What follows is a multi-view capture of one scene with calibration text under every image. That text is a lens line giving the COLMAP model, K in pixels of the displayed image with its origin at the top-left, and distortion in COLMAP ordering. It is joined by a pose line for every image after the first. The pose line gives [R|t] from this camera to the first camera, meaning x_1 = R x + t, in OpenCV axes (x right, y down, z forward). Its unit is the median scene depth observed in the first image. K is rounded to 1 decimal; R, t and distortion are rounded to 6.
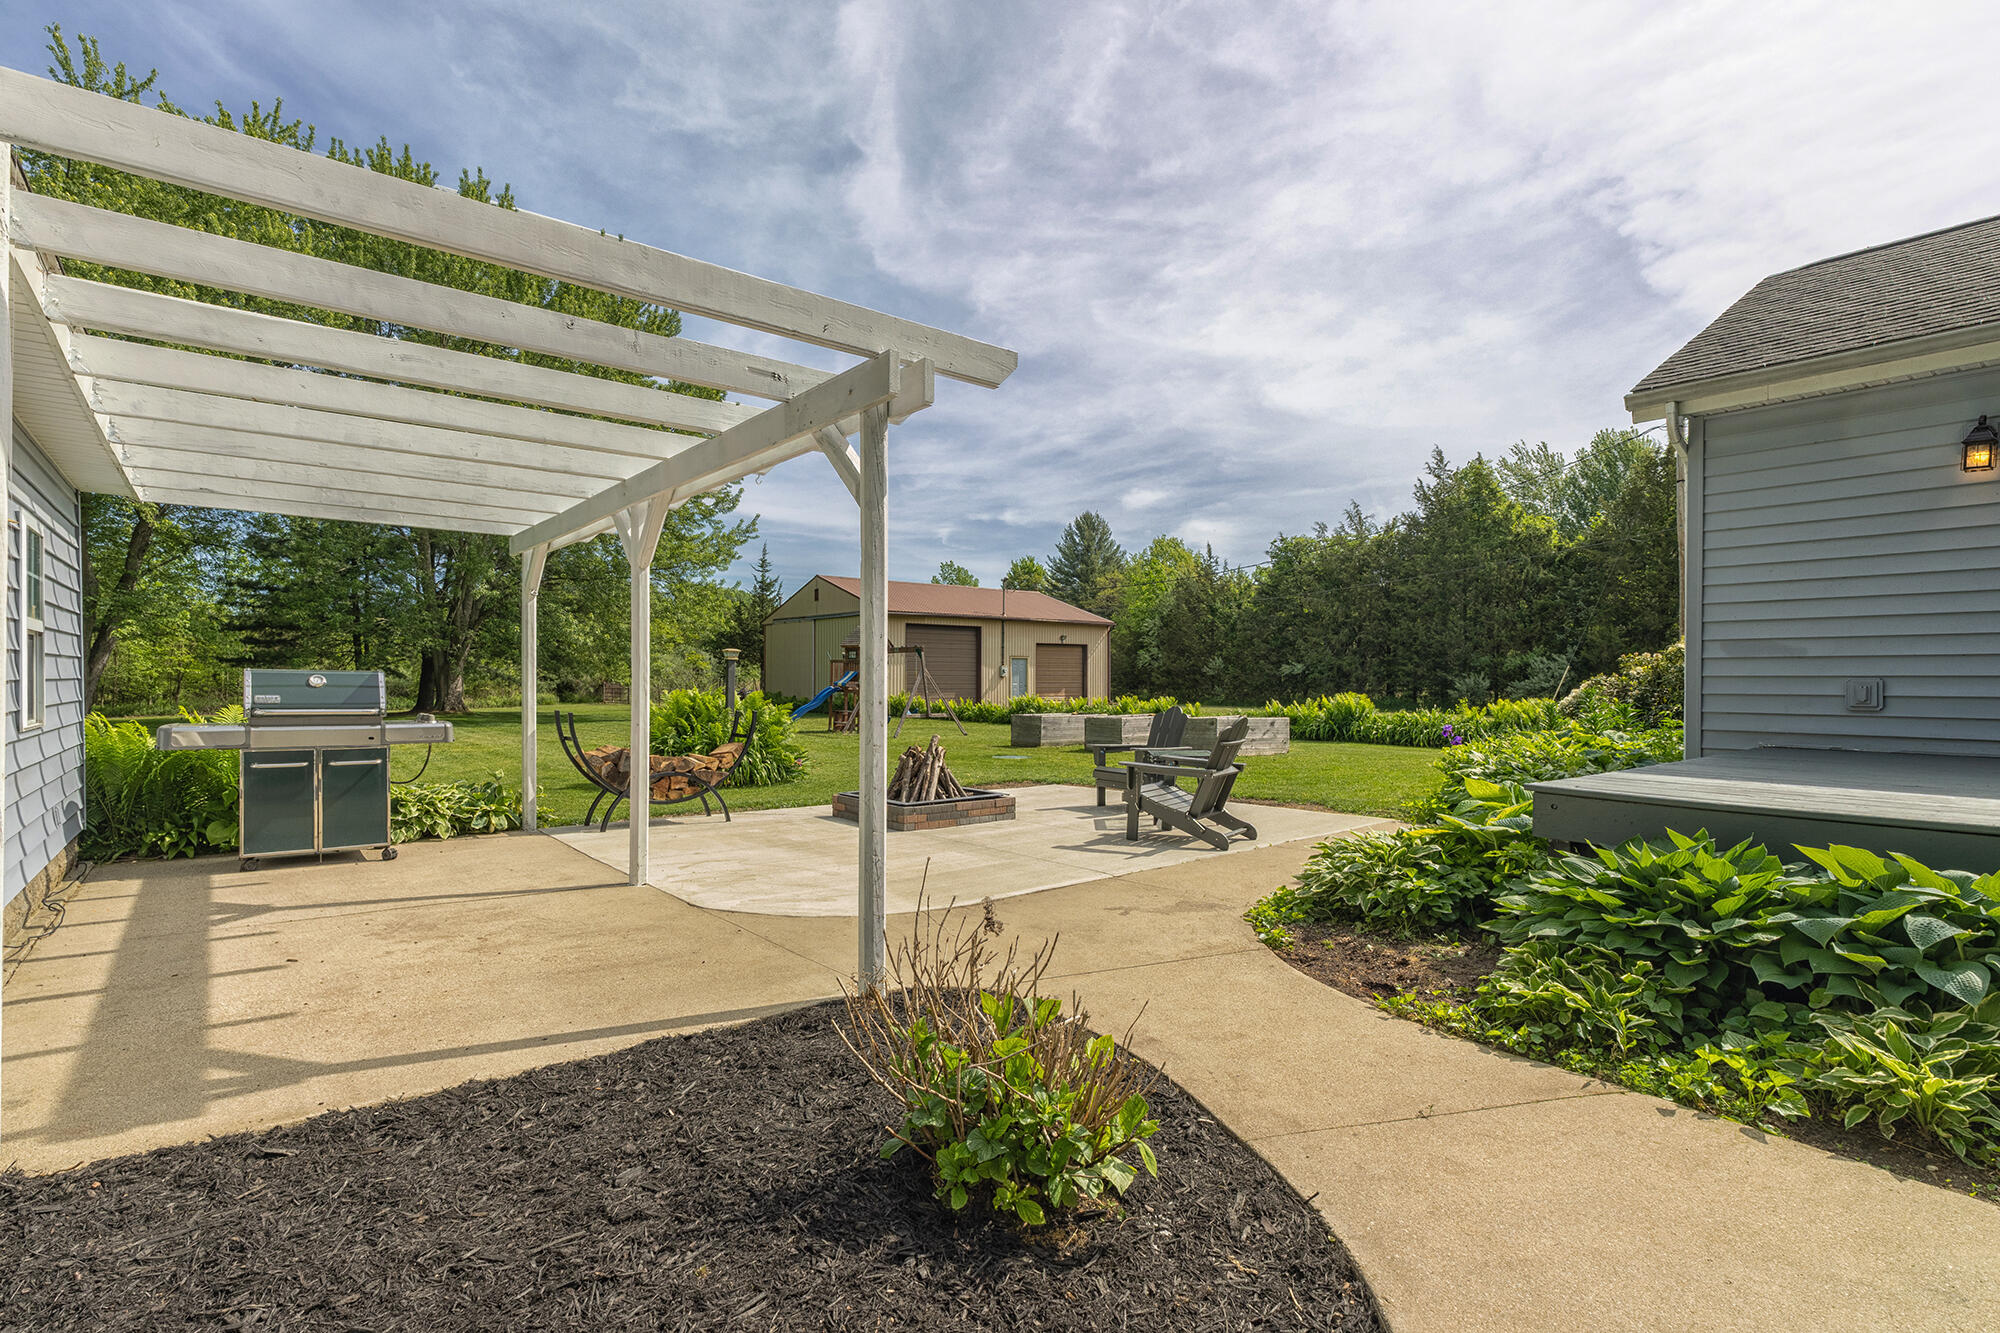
lens RADIAL K [[955.3, 0, 992.9], [0, 955.3, 688.5], [0, 0, 1]] dist [-0.000193, -0.000334]
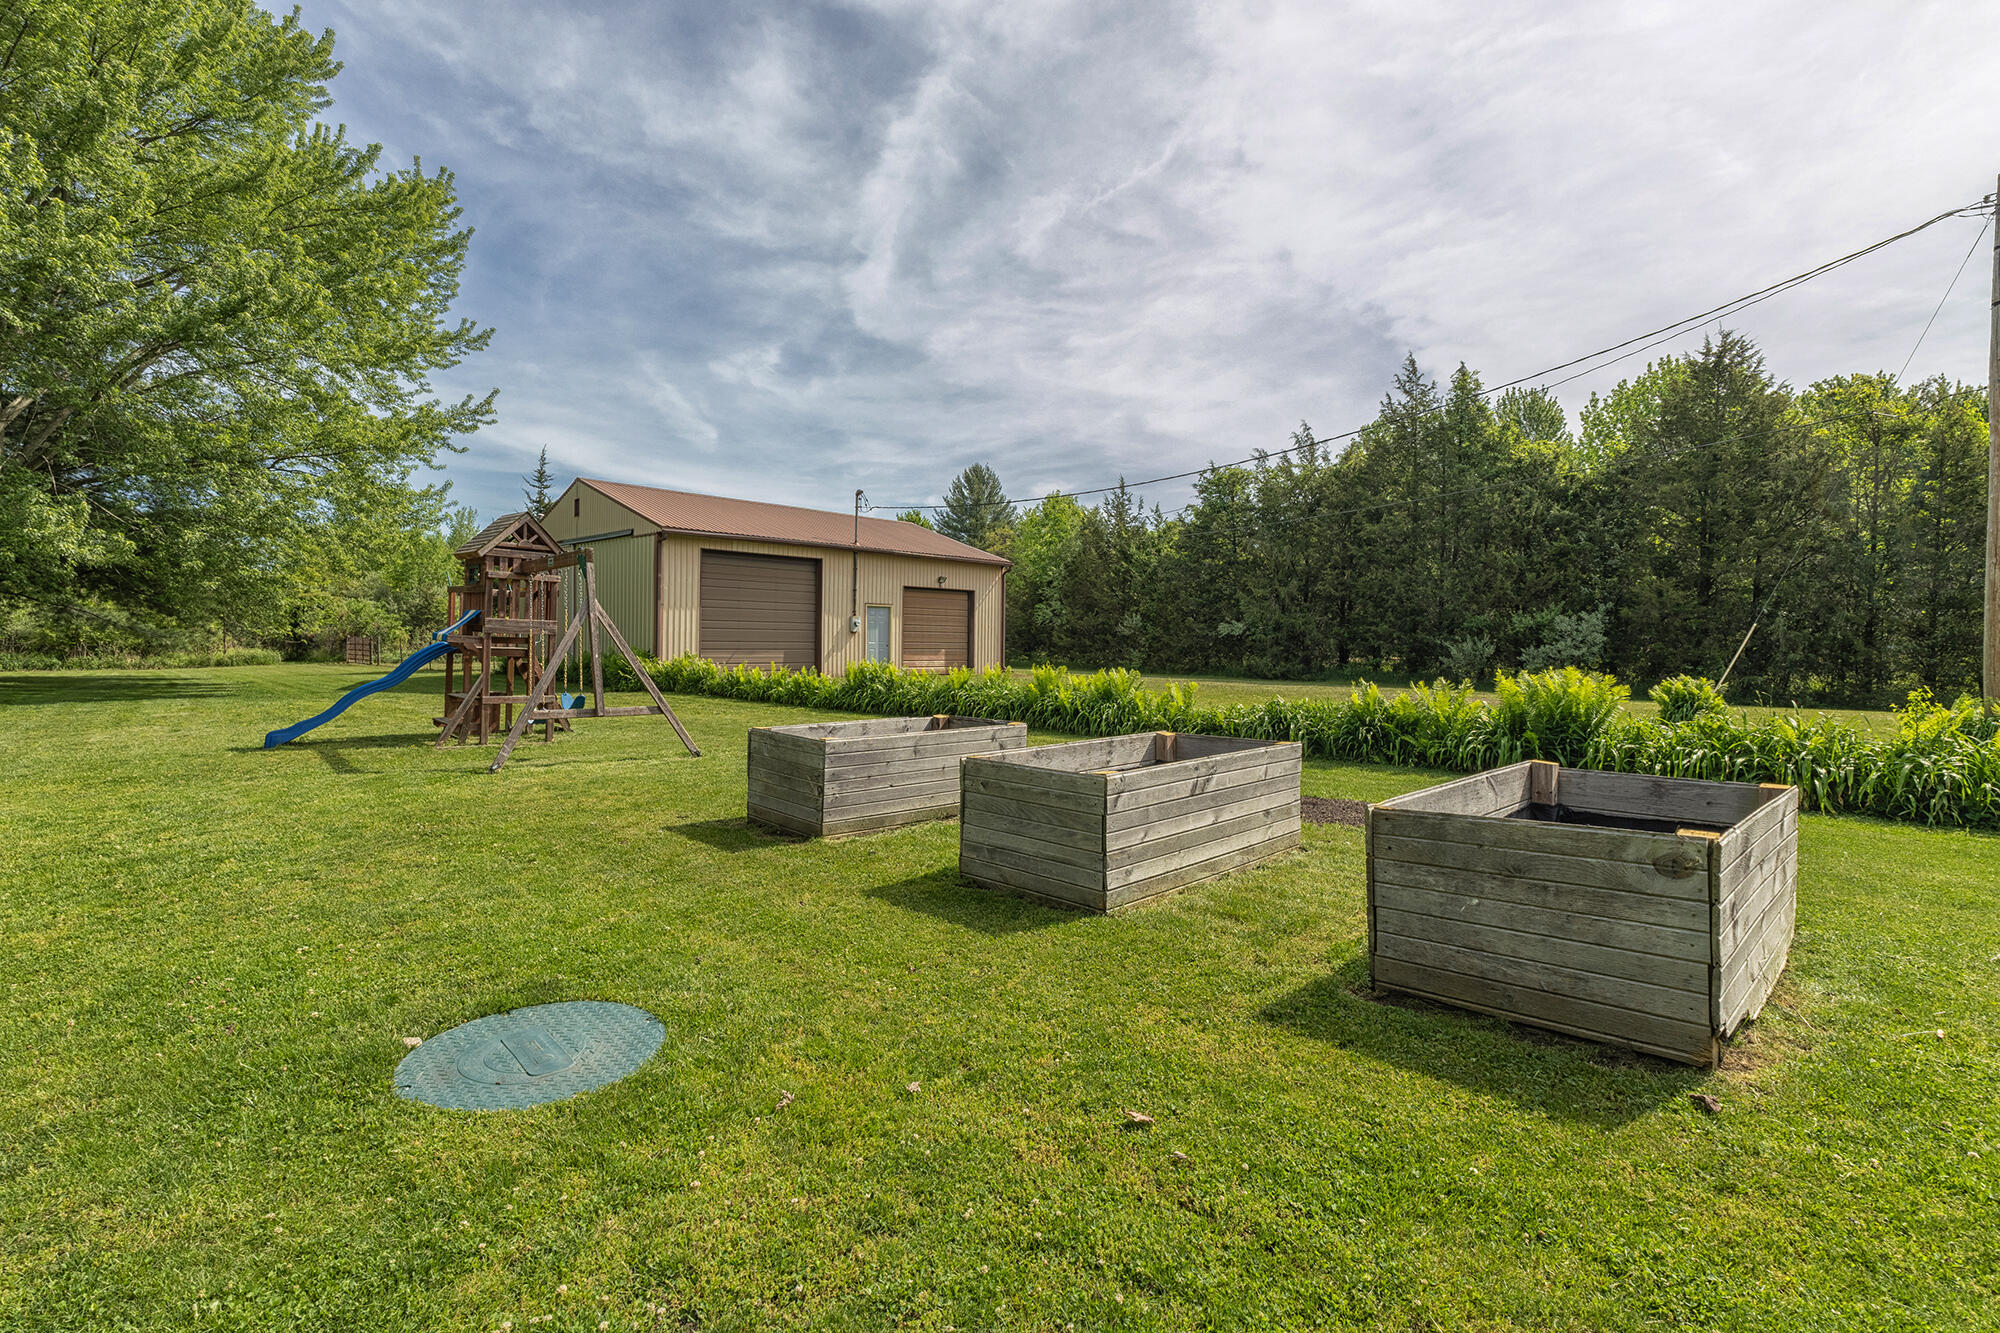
lens RADIAL K [[888.4, 0, 995.8], [0, 888.4, 661.2], [0, 0, 1]] dist [-0.003287, -0.000381]
pose [[0.992500, 0.009126, 0.121901, 0.034206], [-0.010805, 0.999856, 0.013120, -0.000810], [-0.121763, -0.014339, 0.992456, 0.340170]]
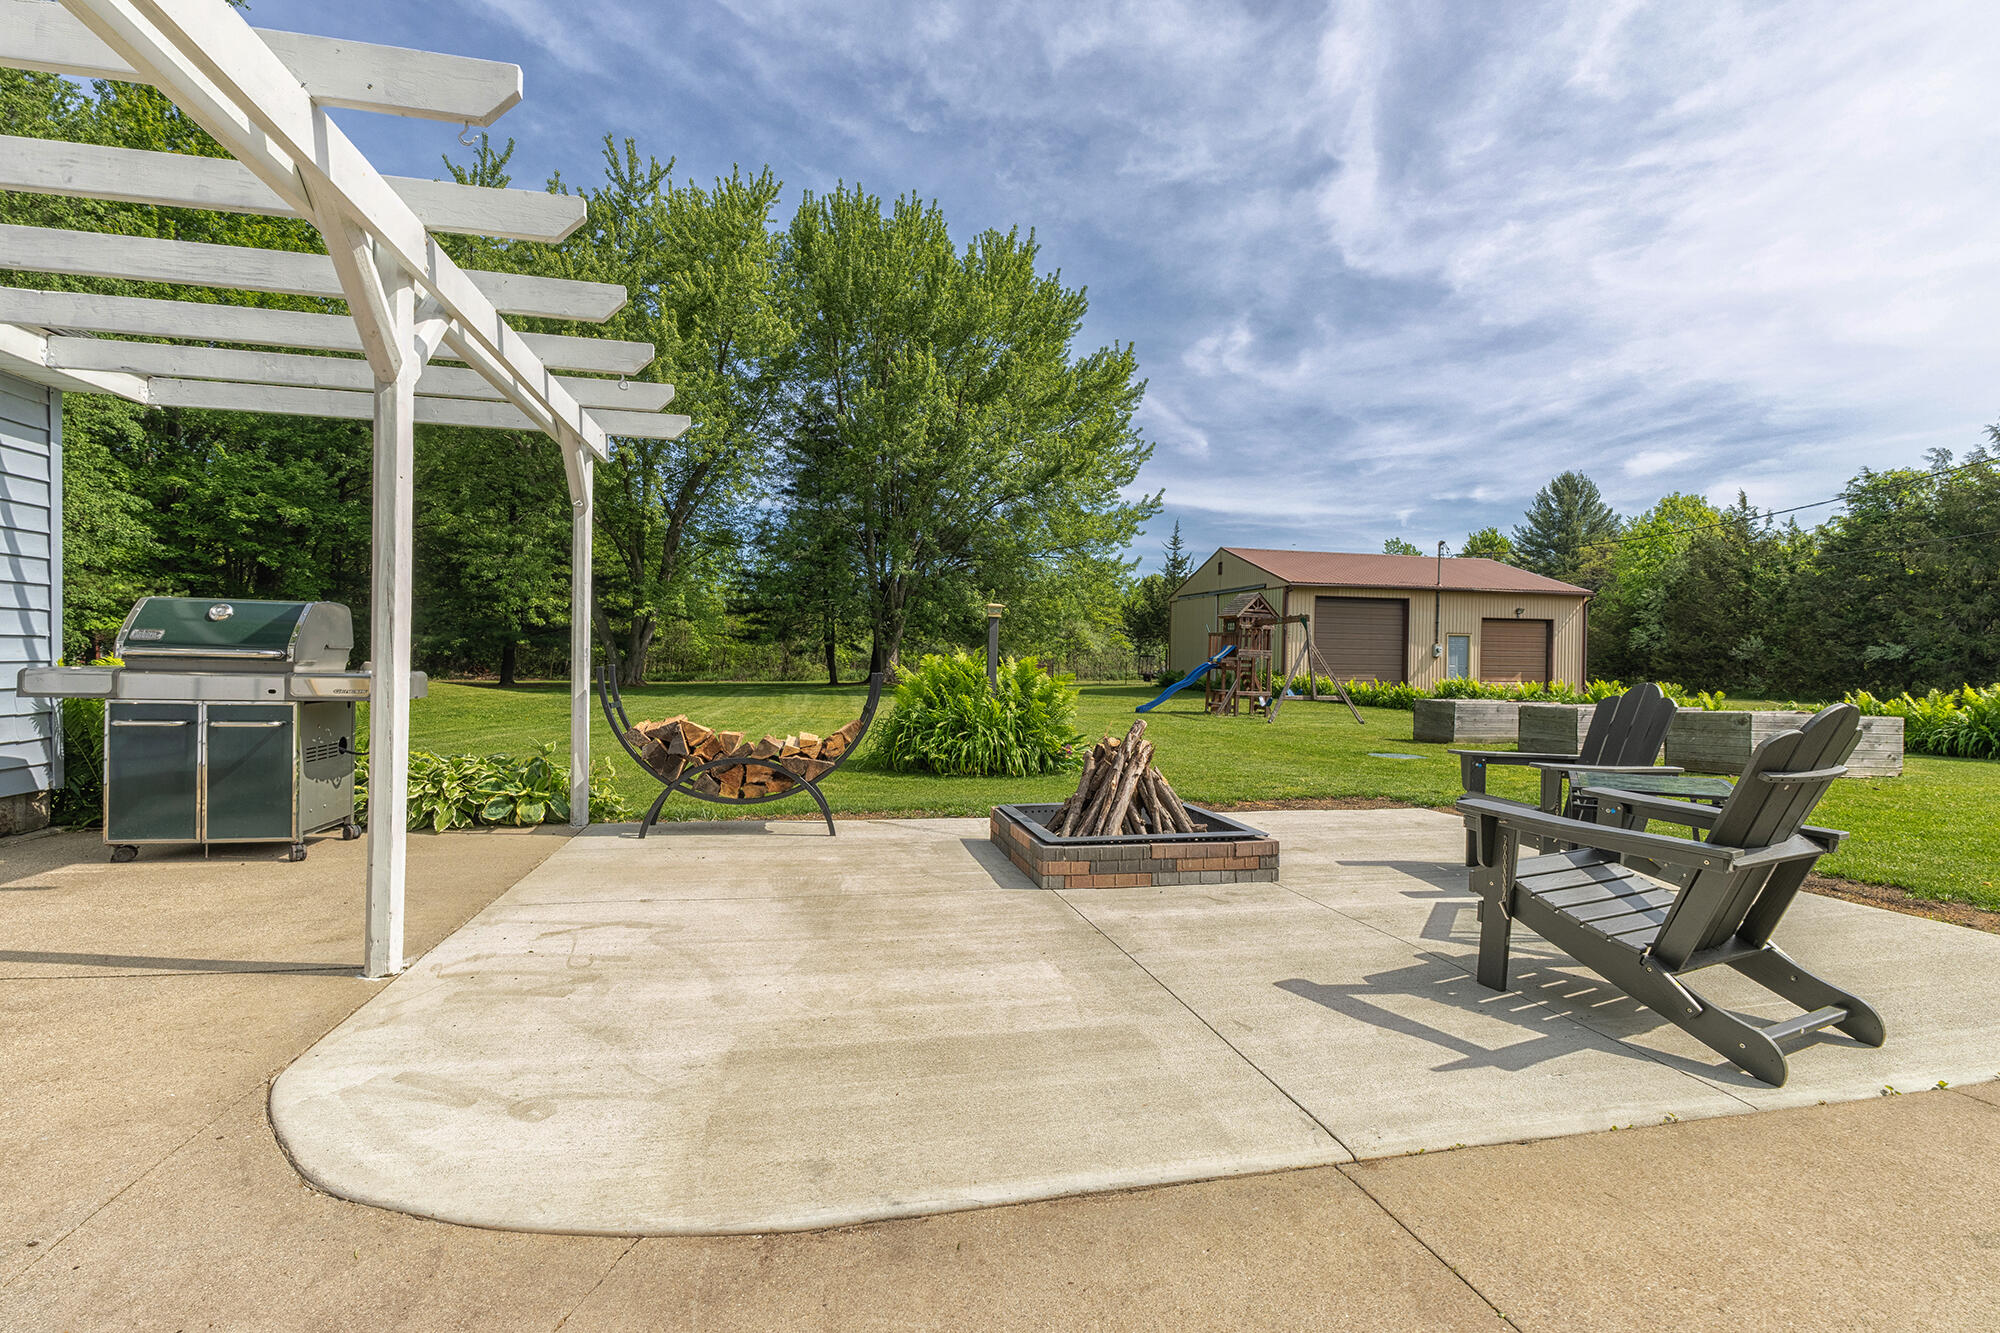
lens RADIAL K [[907.2, 0, 1000.0], [0, 907.2, 666.5], [0, 0, 1]] dist [-0.000780, 0.000062]
pose [[0.894644, 0.015681, -0.446504, 0.023558], [-0.017941, 0.999839, -0.000835, 0.003790], [0.446418, 0.008758, 0.894781, 0.099696]]
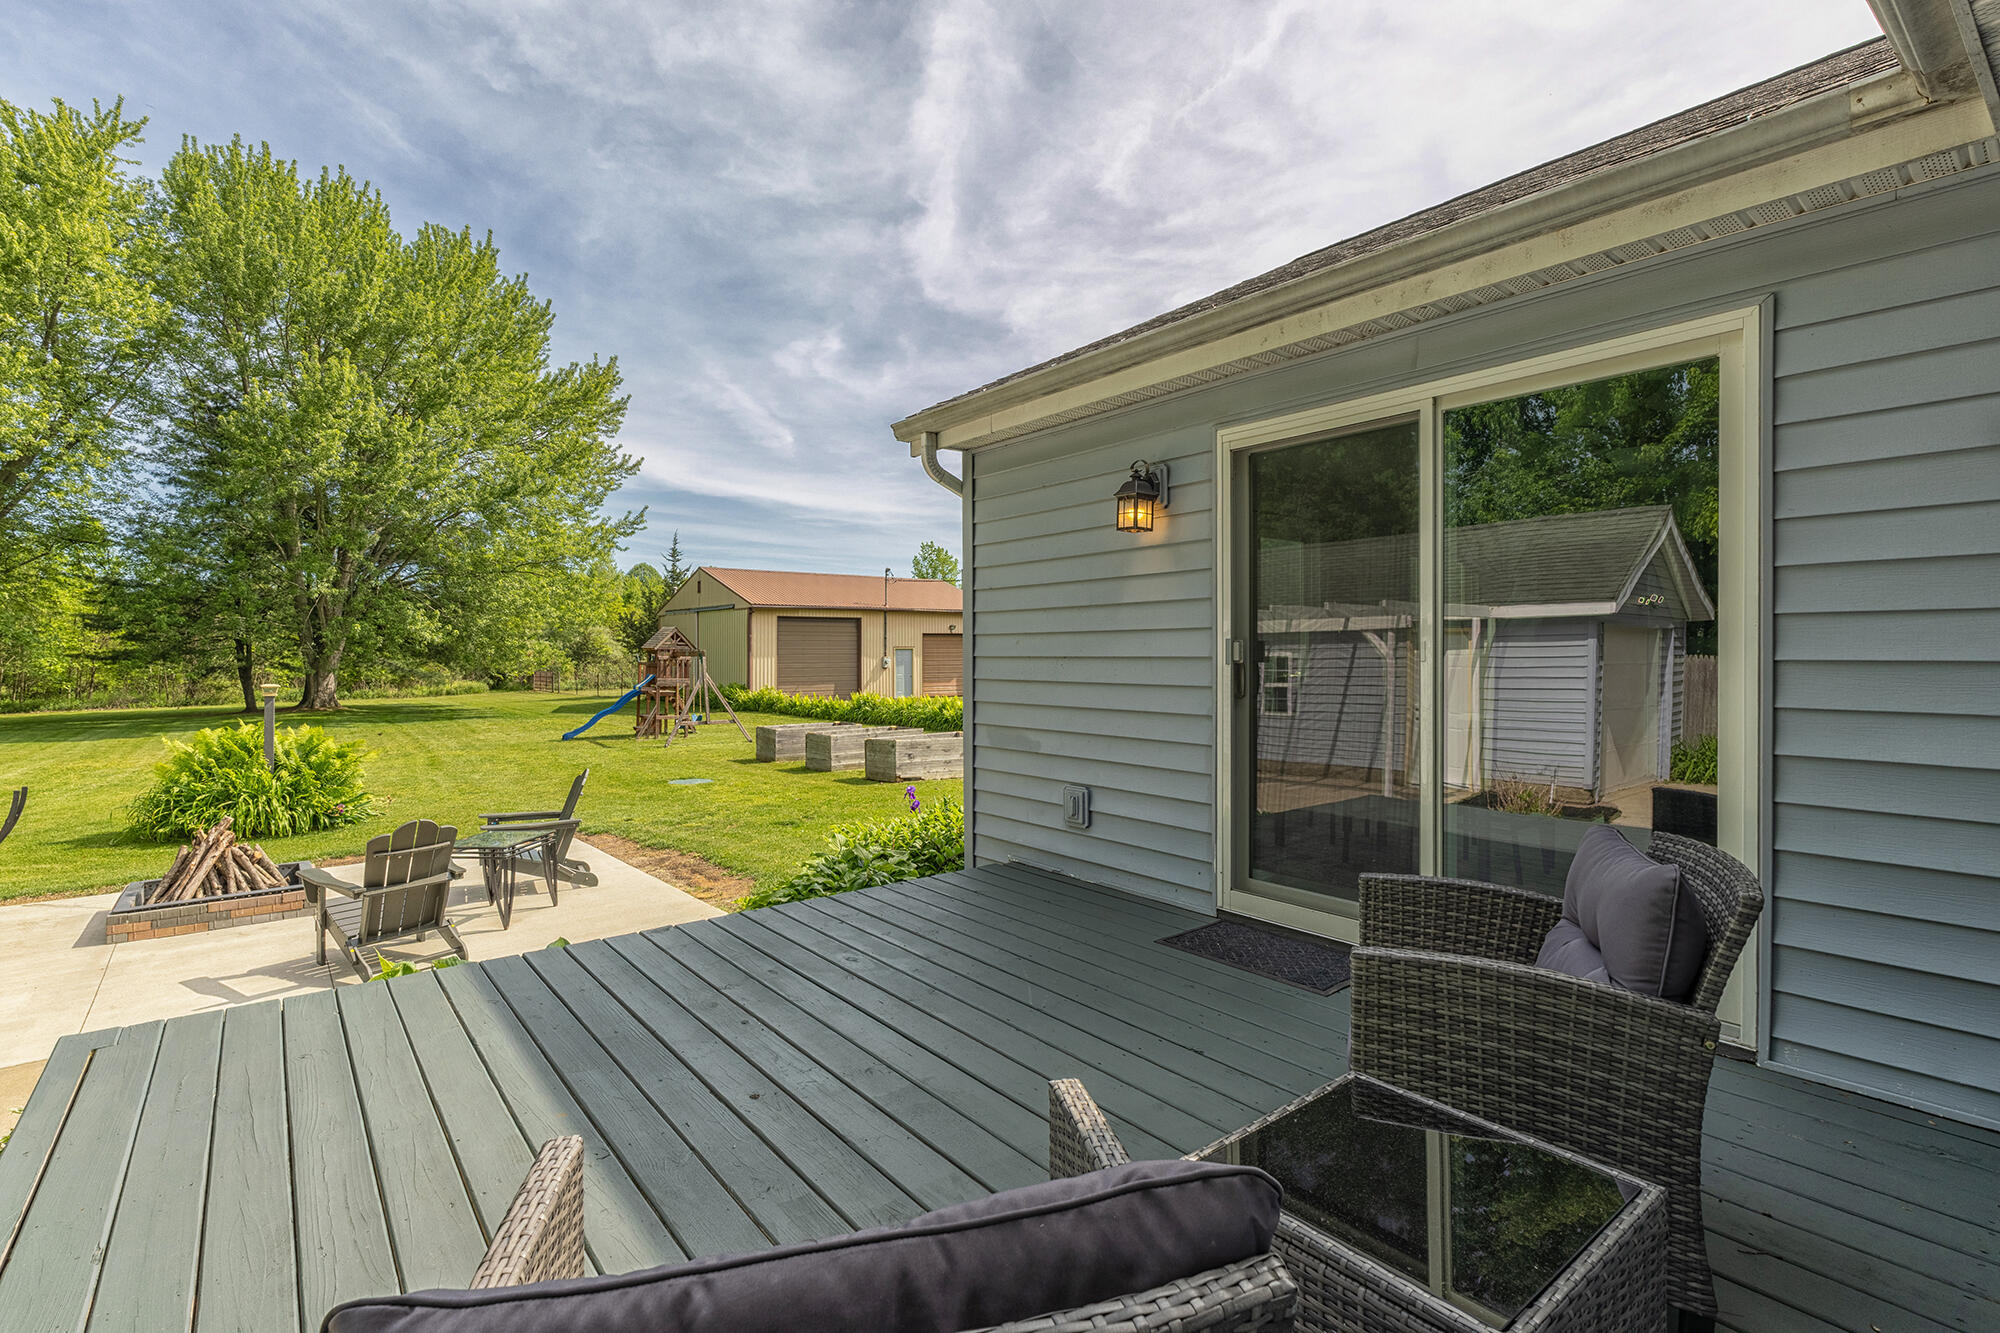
lens RADIAL K [[926.4, 0, 999.8], [0, 926.4, 653.7], [0, 0, 1]] dist [0.002258, 0.000699]
pose [[0.999945, -0.006919, -0.007880, 0.136395], [0.006855, 0.999943, -0.008139, -0.018301], [0.007936, 0.008084, 0.999936, 0.036819]]
